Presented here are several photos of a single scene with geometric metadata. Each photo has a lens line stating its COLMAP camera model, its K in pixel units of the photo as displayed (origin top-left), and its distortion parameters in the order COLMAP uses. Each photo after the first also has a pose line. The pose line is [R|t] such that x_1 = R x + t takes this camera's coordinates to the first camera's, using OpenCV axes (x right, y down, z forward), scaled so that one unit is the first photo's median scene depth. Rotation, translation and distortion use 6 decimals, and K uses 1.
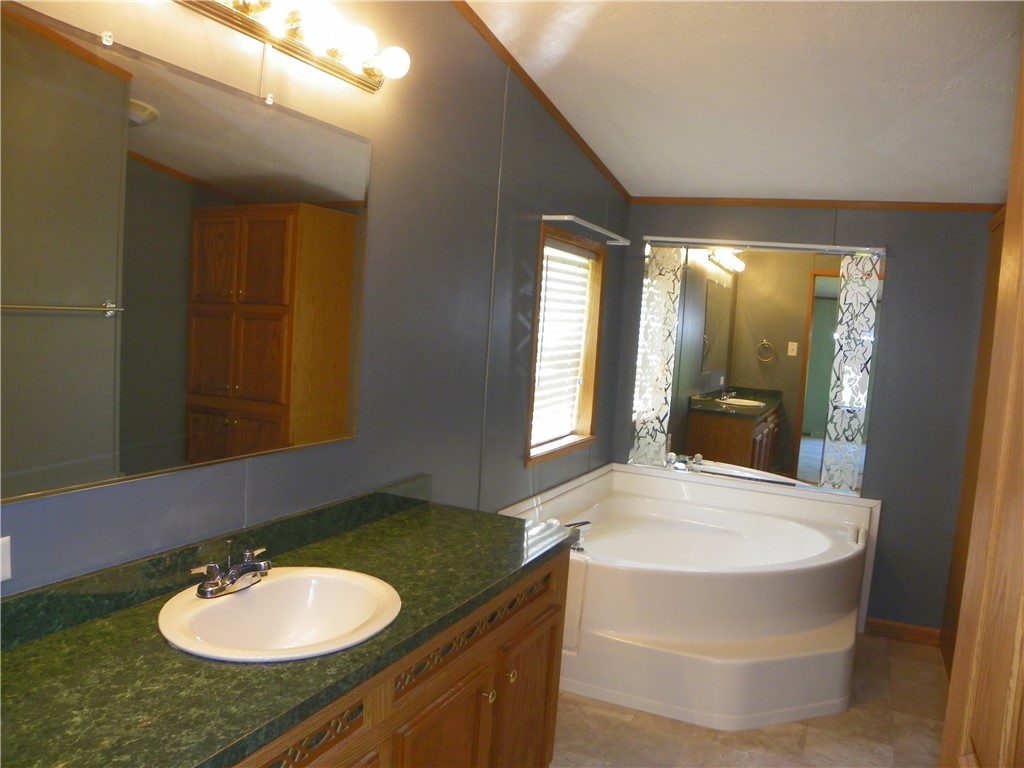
lens RADIAL K [[783.8, 0, 512.0], [0, 783.8, 384.0], [0, 0, 1]] dist [-0.153825, 0.102247]
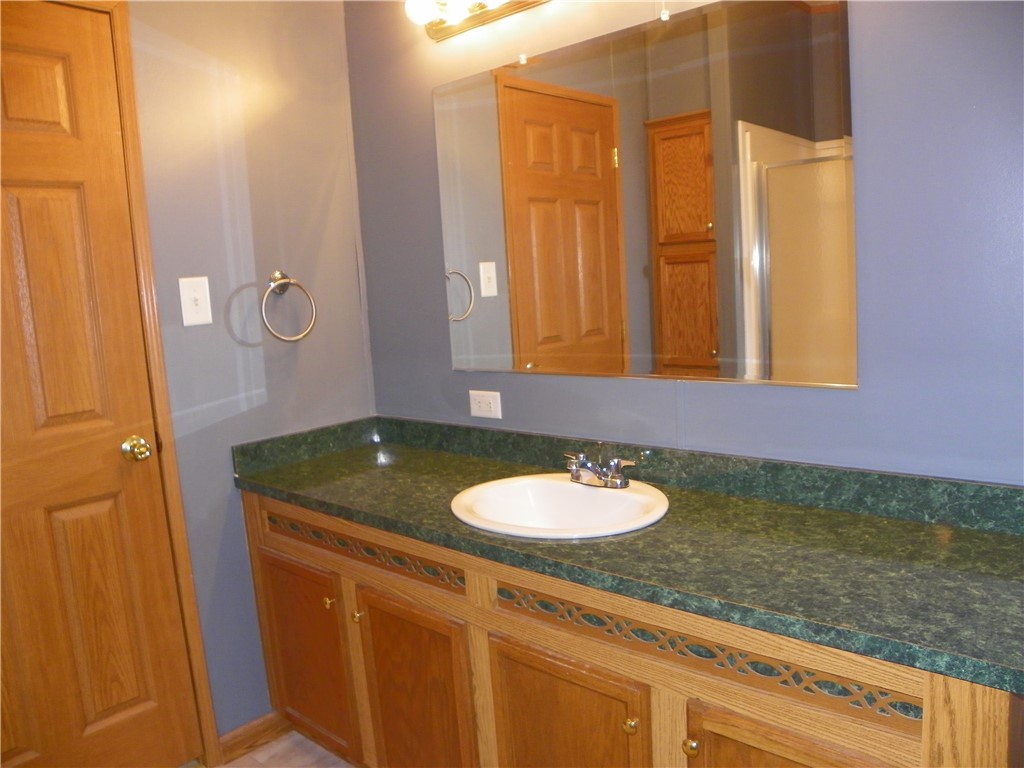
lens RADIAL K [[783.8, 0, 512.0], [0, 783.8, 384.0], [0, 0, 1]] dist [-0.153825, 0.102247]
pose [[-0.290208, 0.089727, -0.952748, 0.680519], [-0.038124, 0.993720, 0.105198, 0.003758], [0.956204, 0.066852, -0.284965, 1.075751]]
